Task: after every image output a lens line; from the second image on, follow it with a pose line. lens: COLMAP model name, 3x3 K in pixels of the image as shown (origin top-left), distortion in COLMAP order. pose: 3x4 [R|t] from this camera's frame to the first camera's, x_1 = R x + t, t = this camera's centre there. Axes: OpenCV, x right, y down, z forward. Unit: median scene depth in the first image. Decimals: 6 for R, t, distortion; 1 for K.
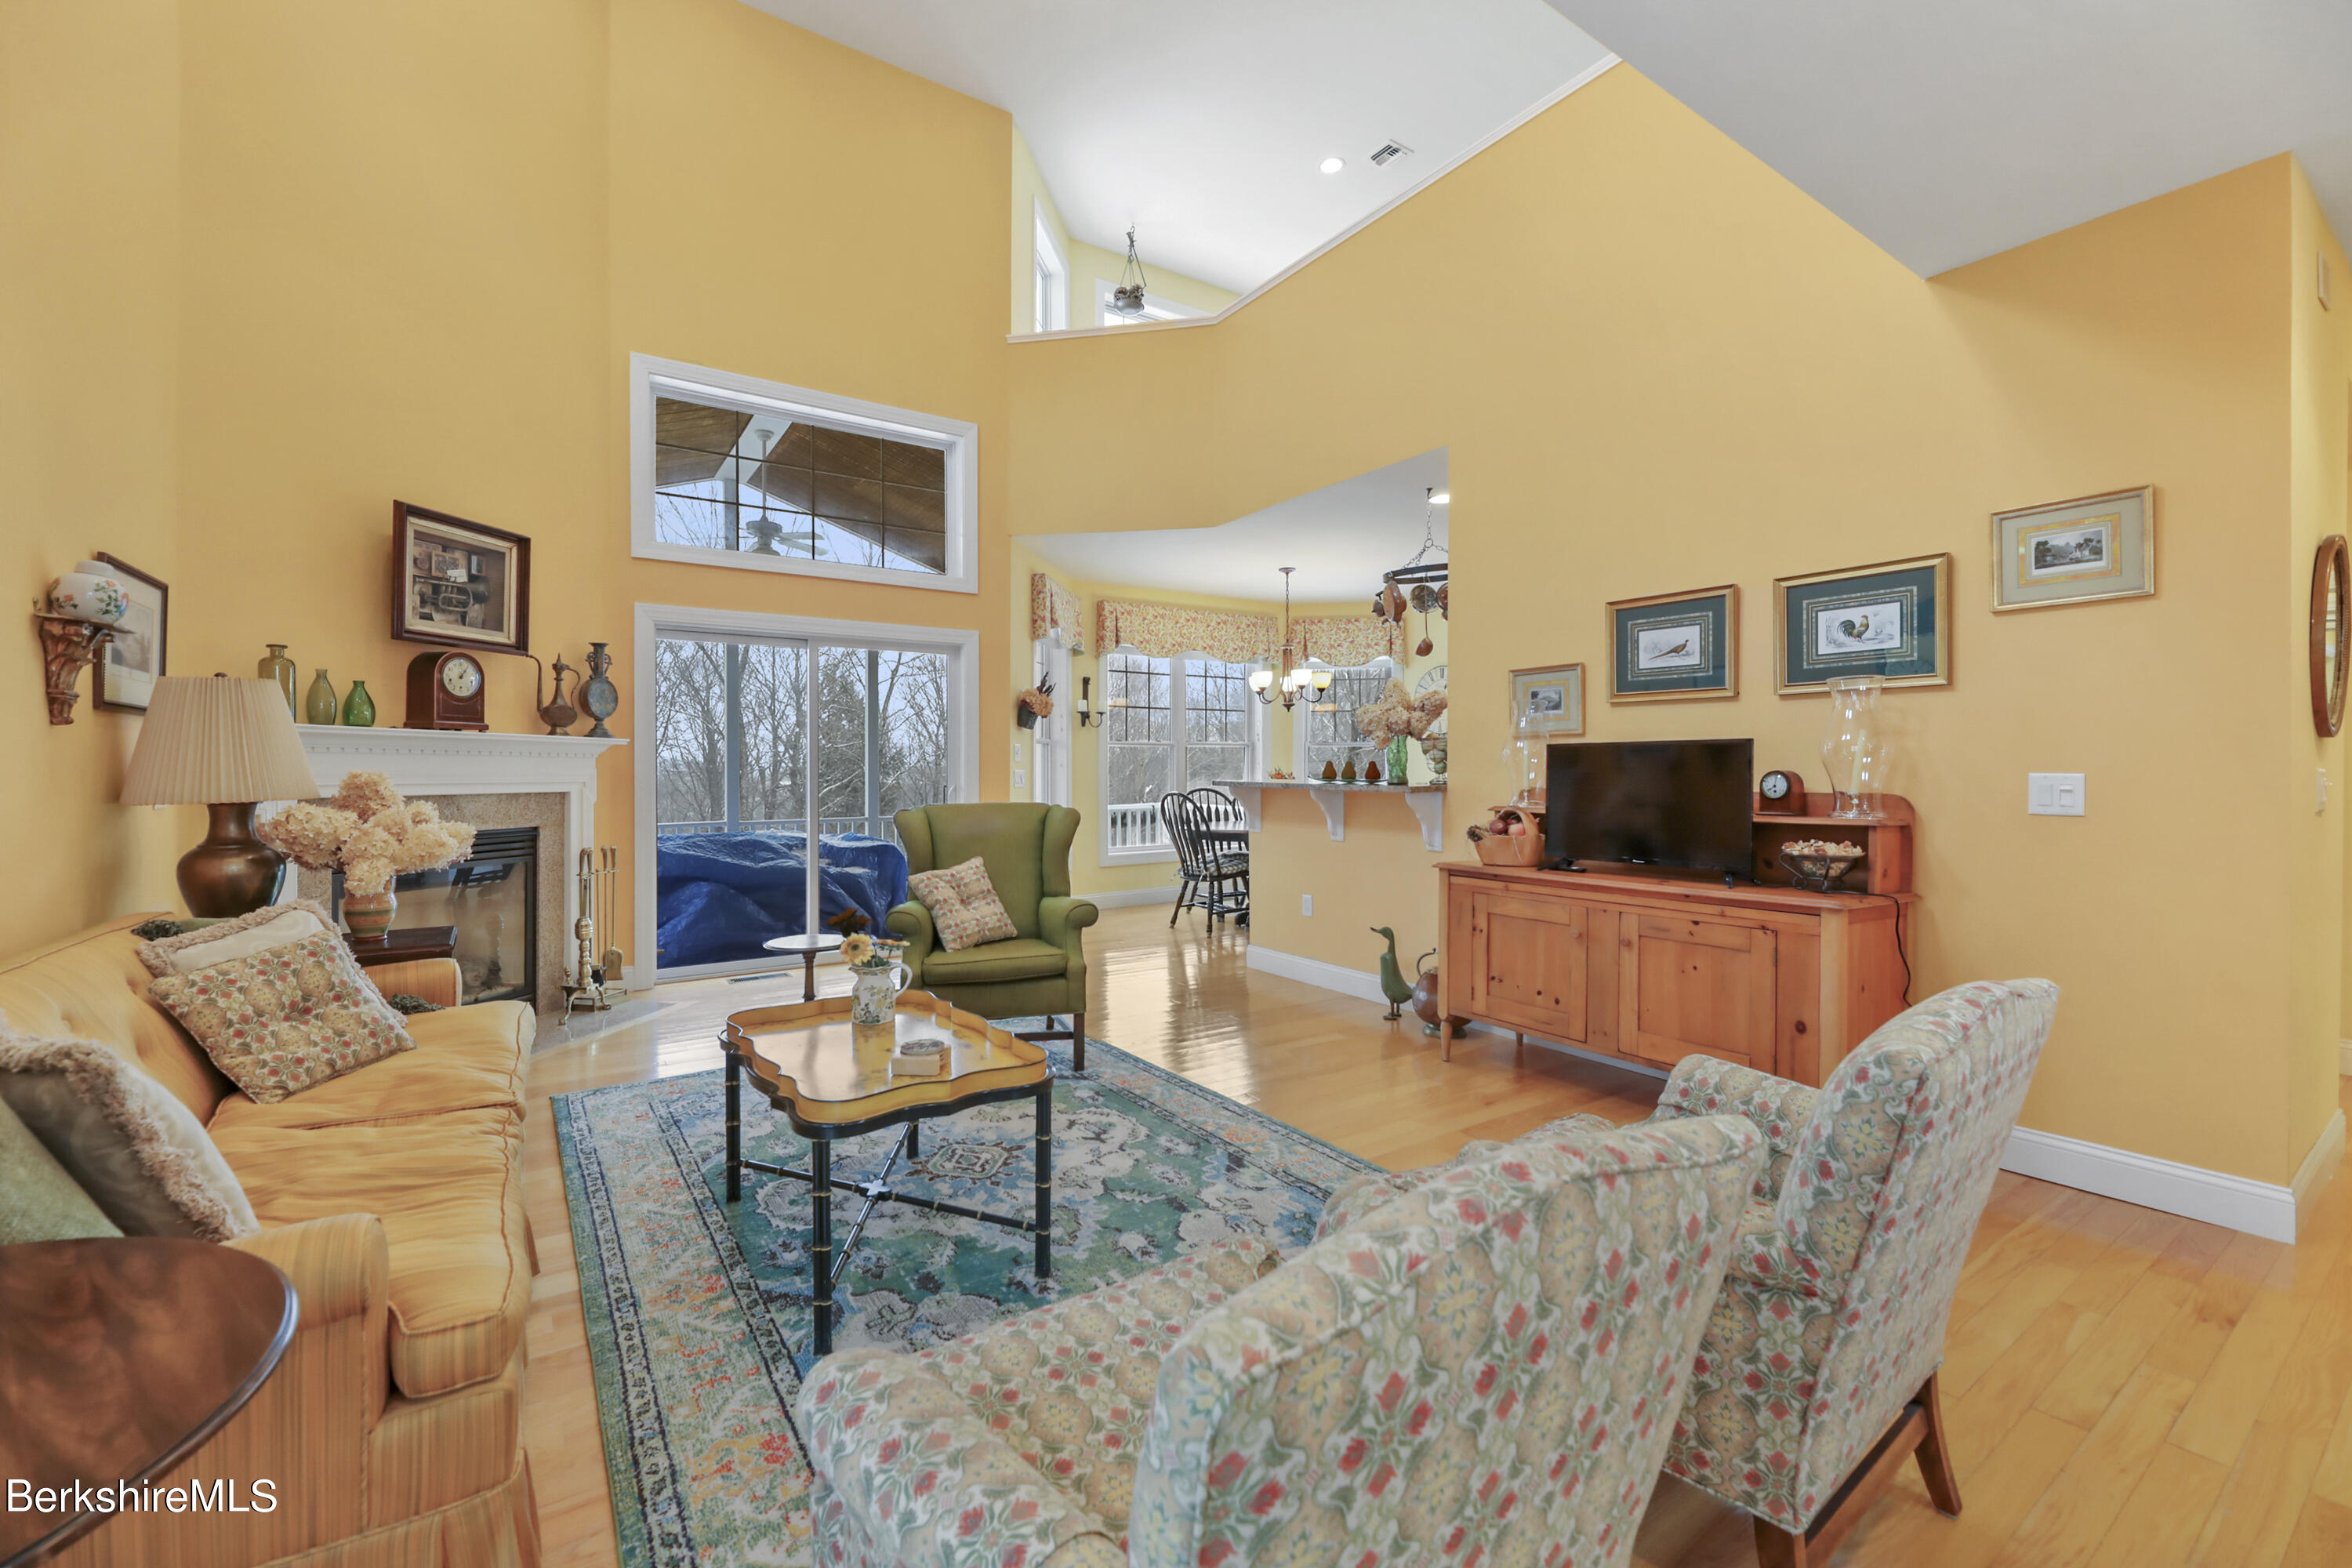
lens RADIAL K [[964.7, 0, 1161.5], [0, 964.7, 757.0], [0, 0, 1]] dist [0.000872, -0.000154]
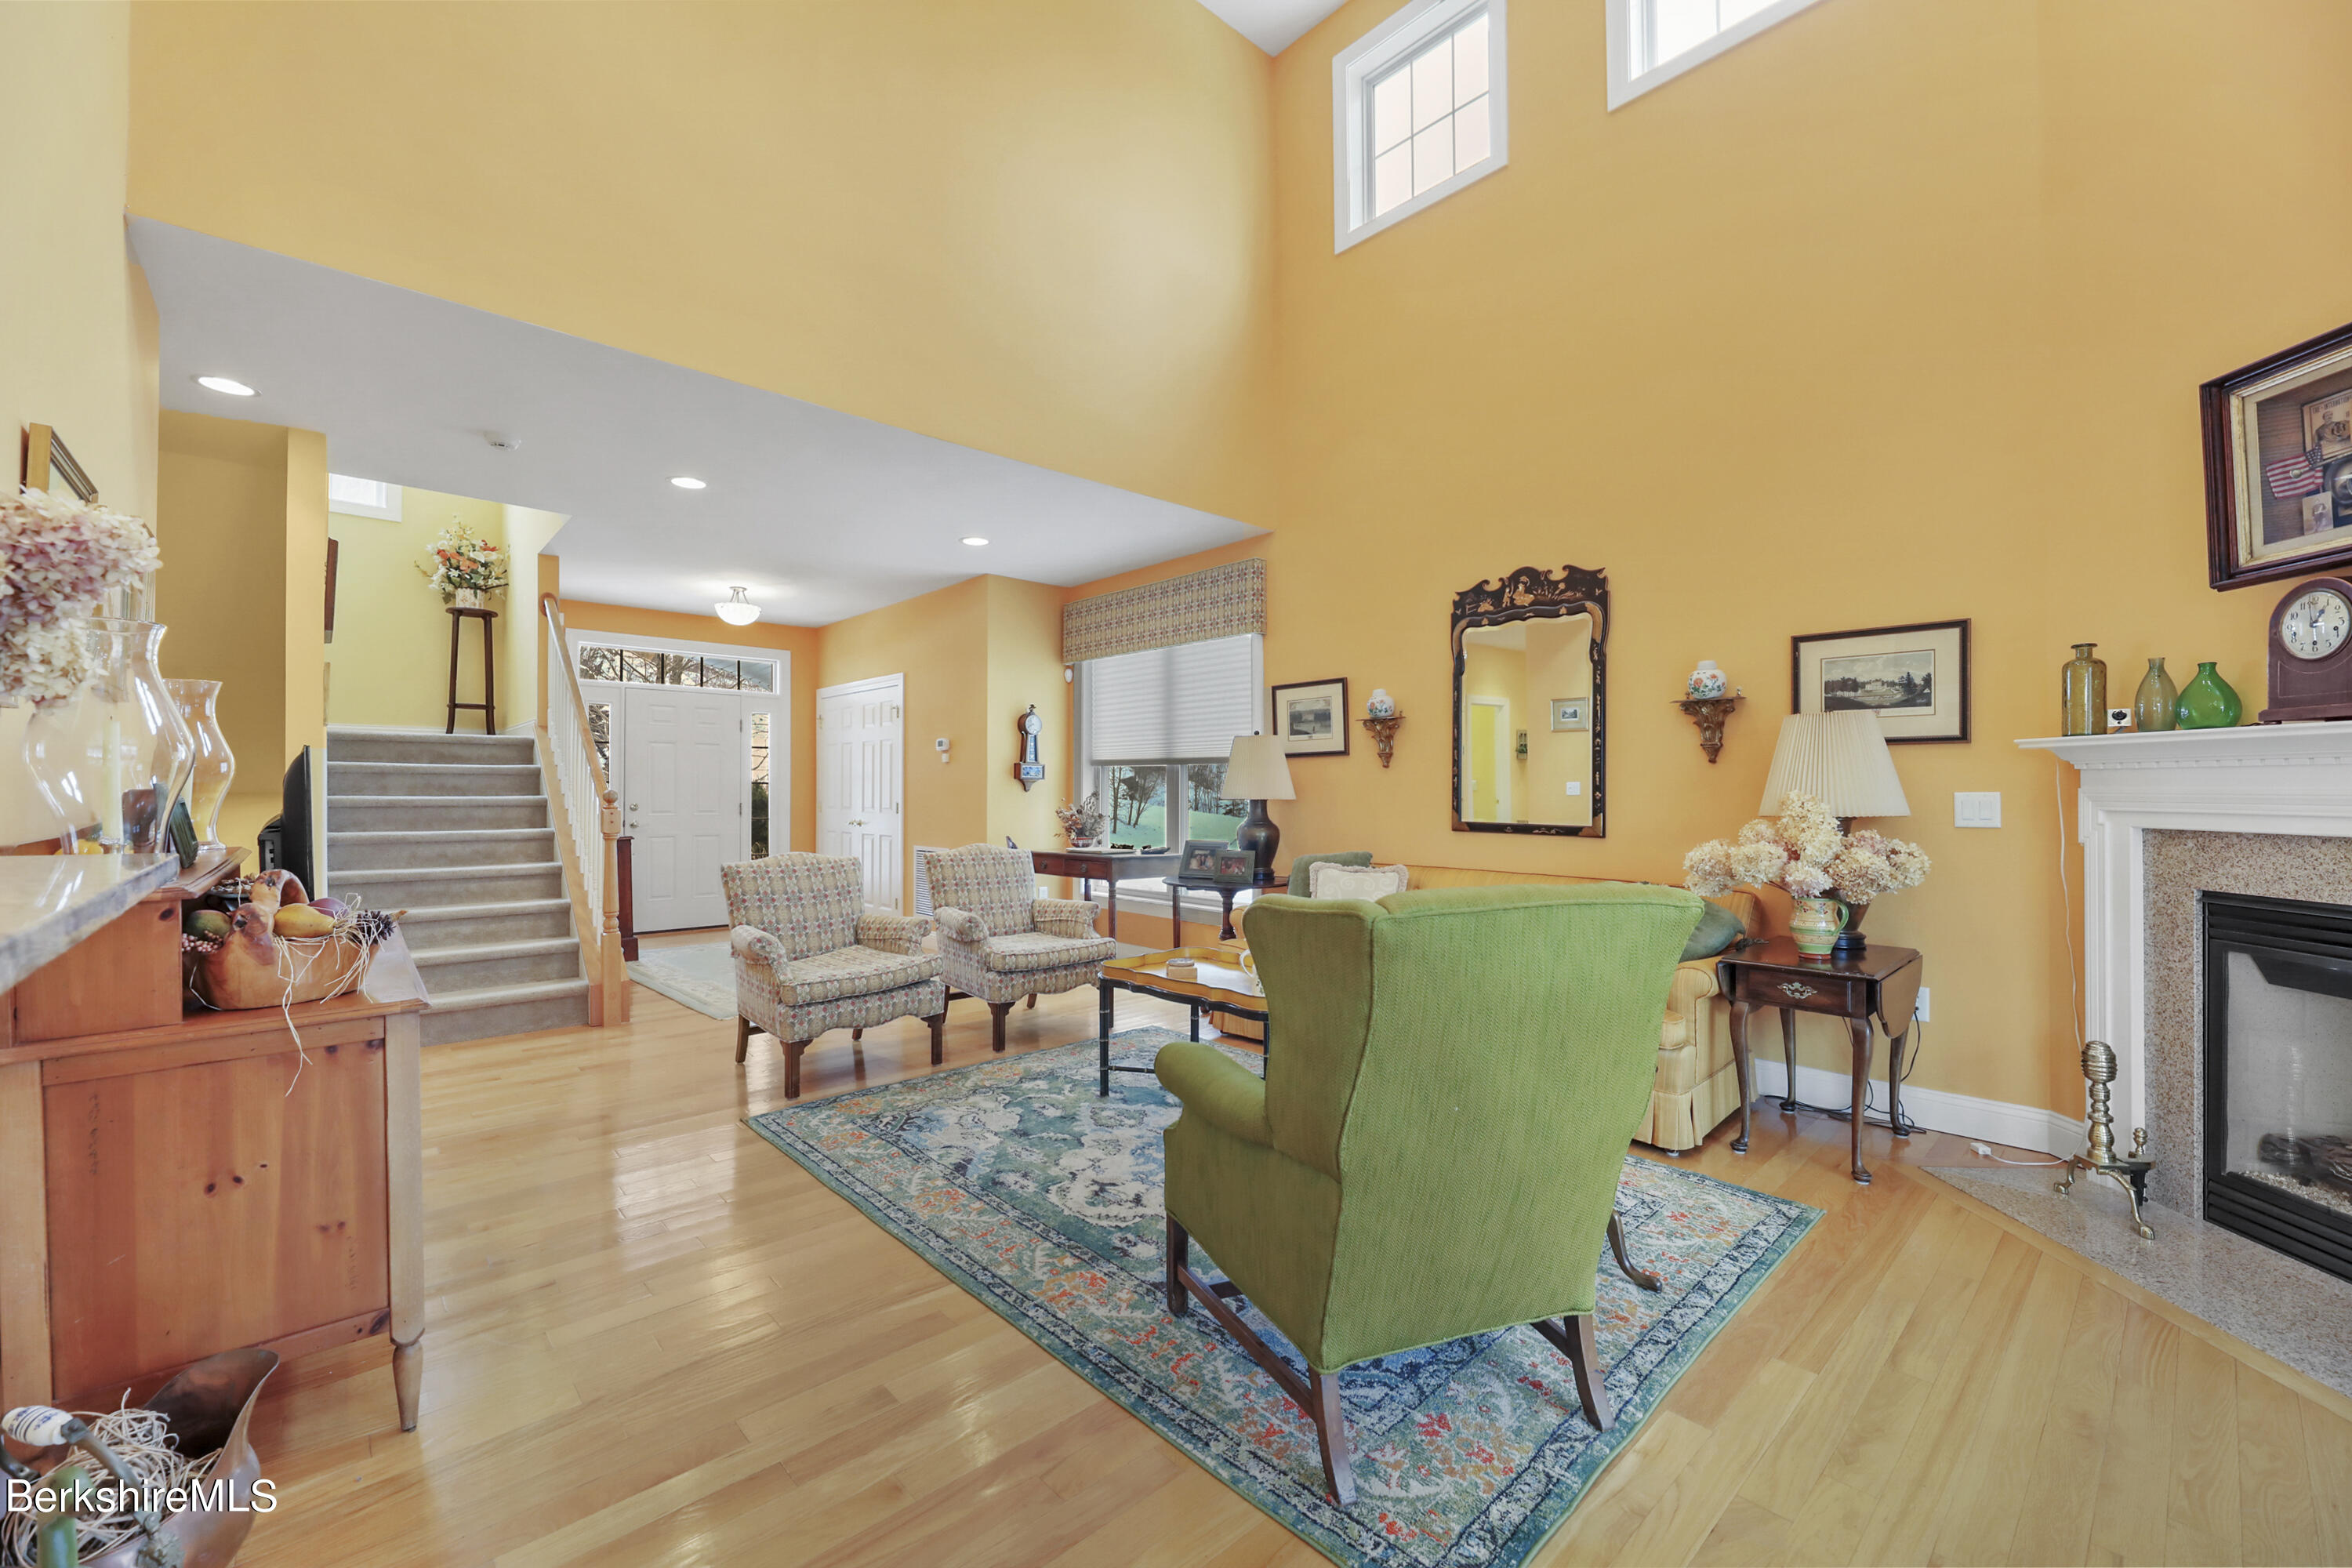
lens RADIAL K [[943.4, 0, 1158.1], [0, 943.4, 784.5], [0, 0, 1]] dist [0.000864, -0.003100]
pose [[-0.990900, -0.000920, -0.134600, 0.002558], [0.001669, 0.999816, -0.019117, 0.019731], [0.134593, -0.019168, -0.990716, 1.571083]]
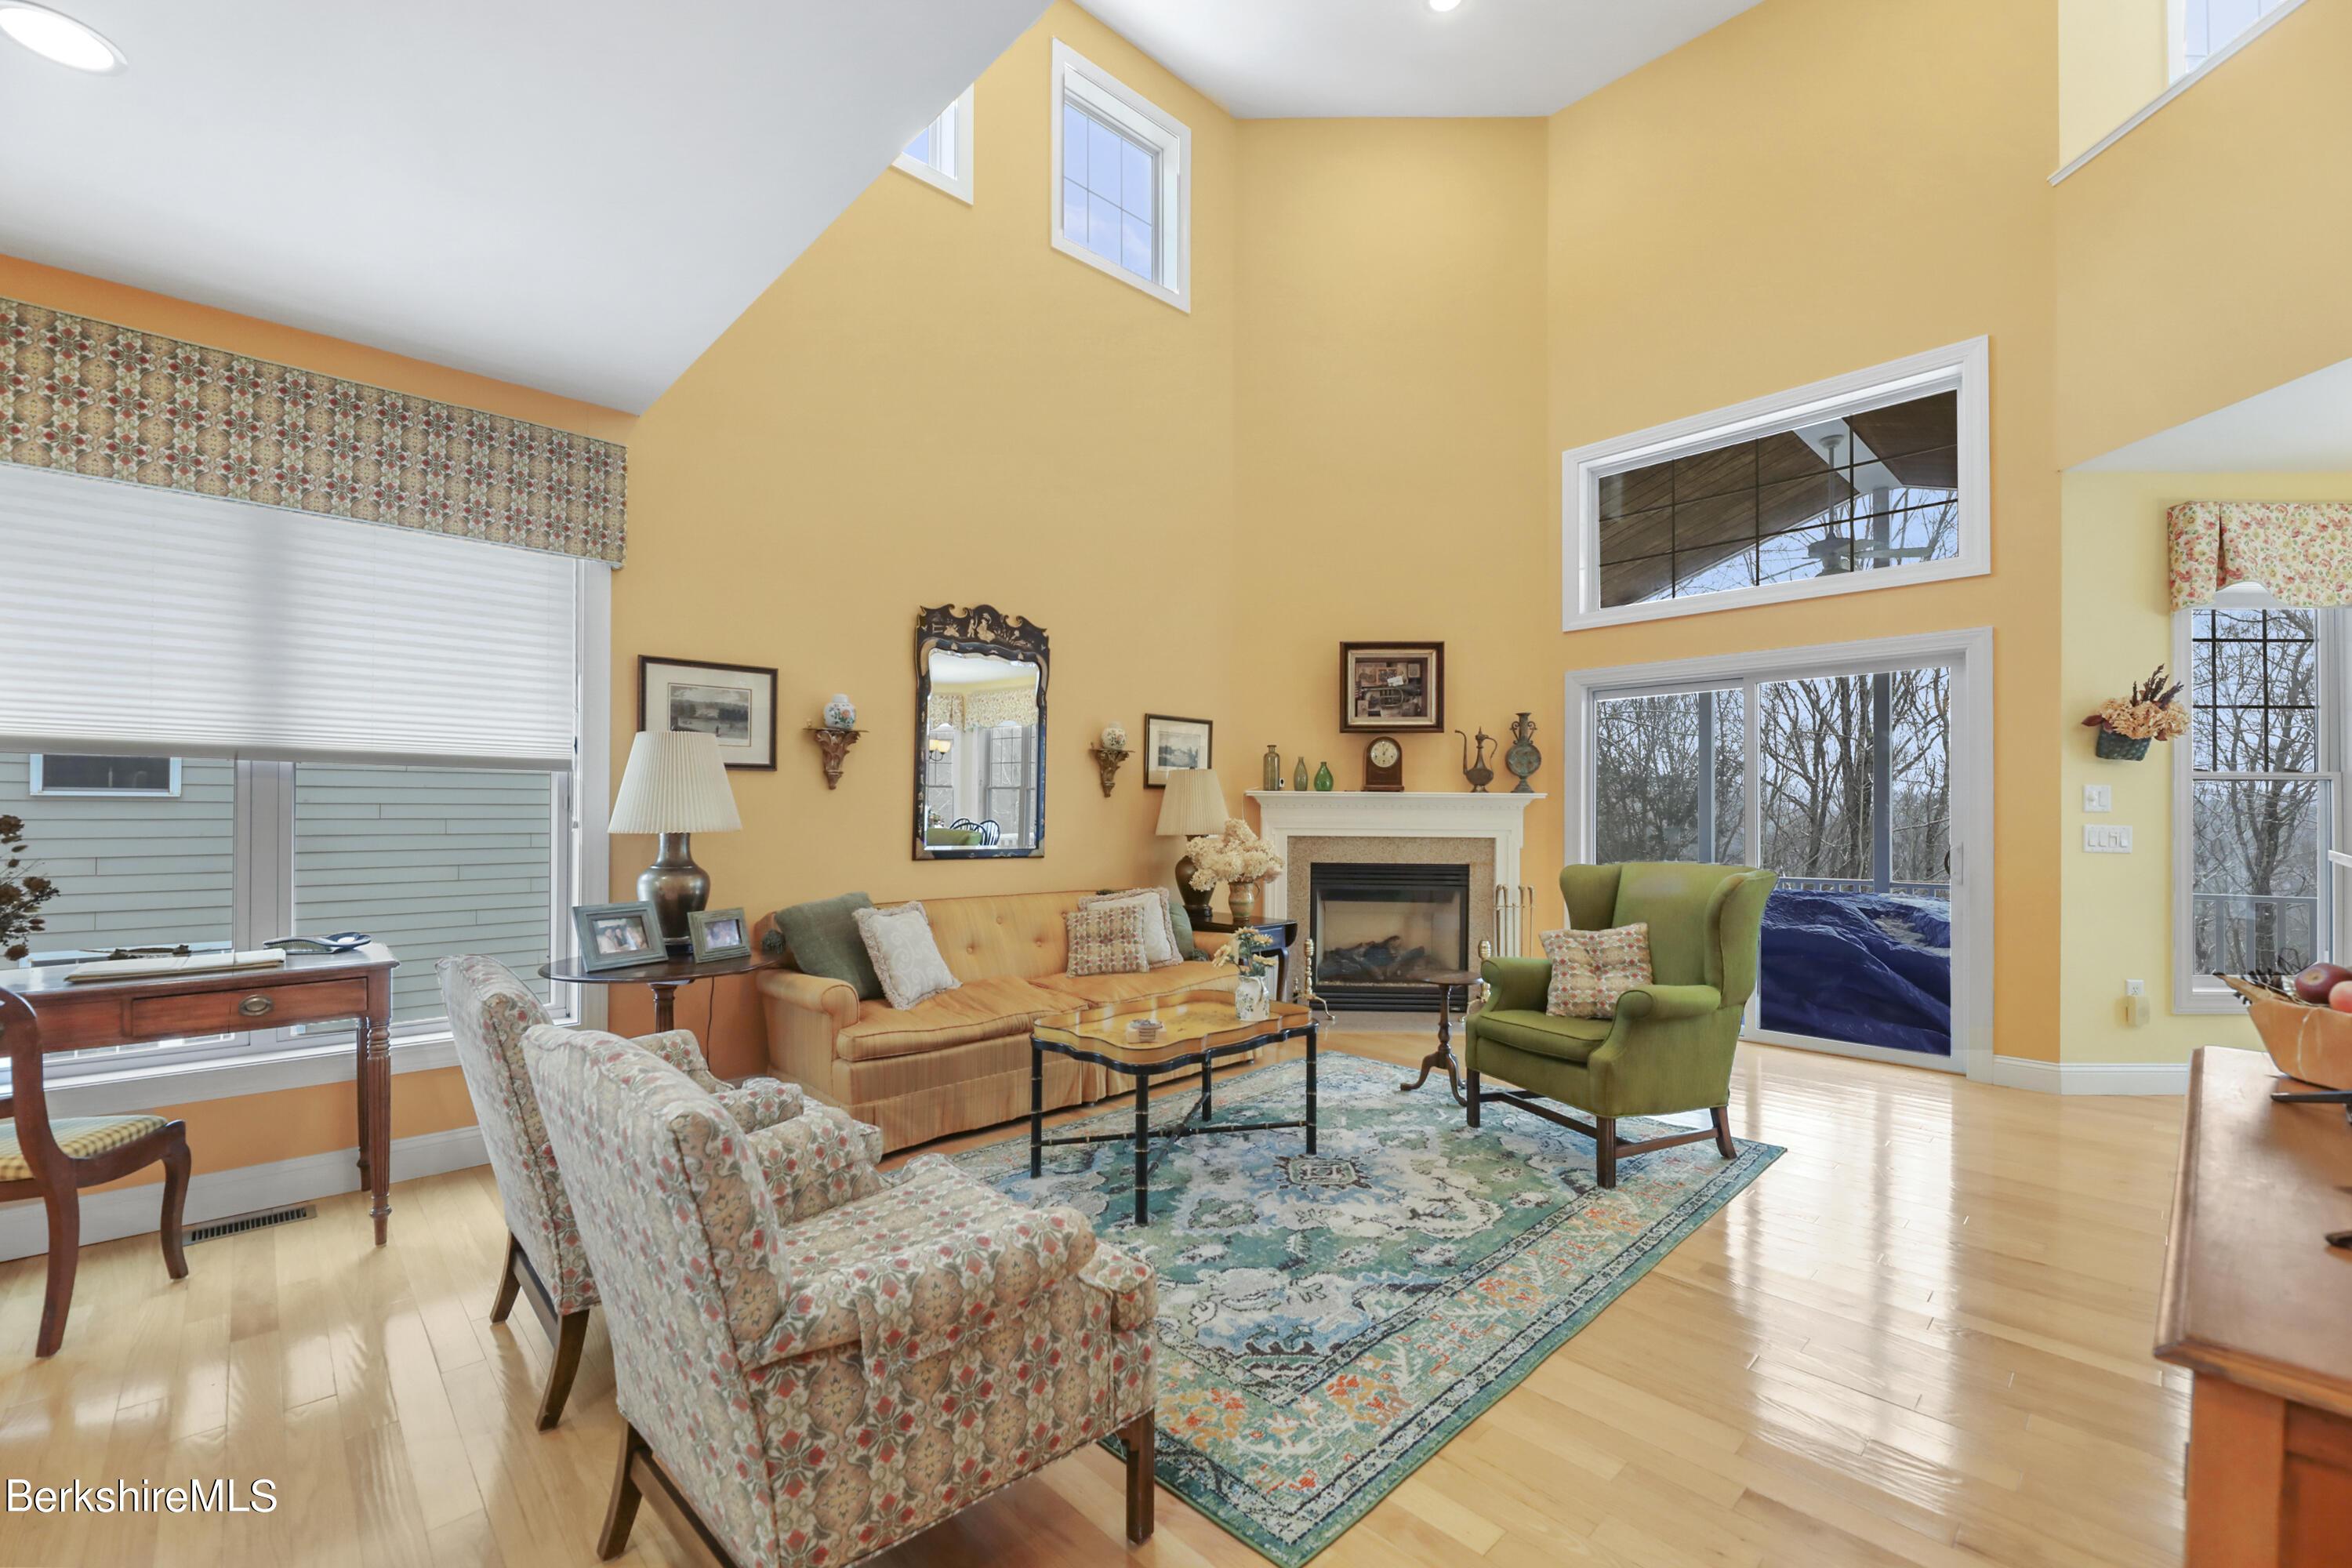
lens RADIAL K [[963.4, 0, 1168.7], [0, 963.4, 800.0], [0, 0, 1]] dist [0.001624, 0.000186]
pose [[0.163428, -0.012667, -0.986474, 0.676410], [0.006672, 0.999909, -0.011734, -0.000652], [0.986533, -0.004664, 0.163498, 0.496728]]
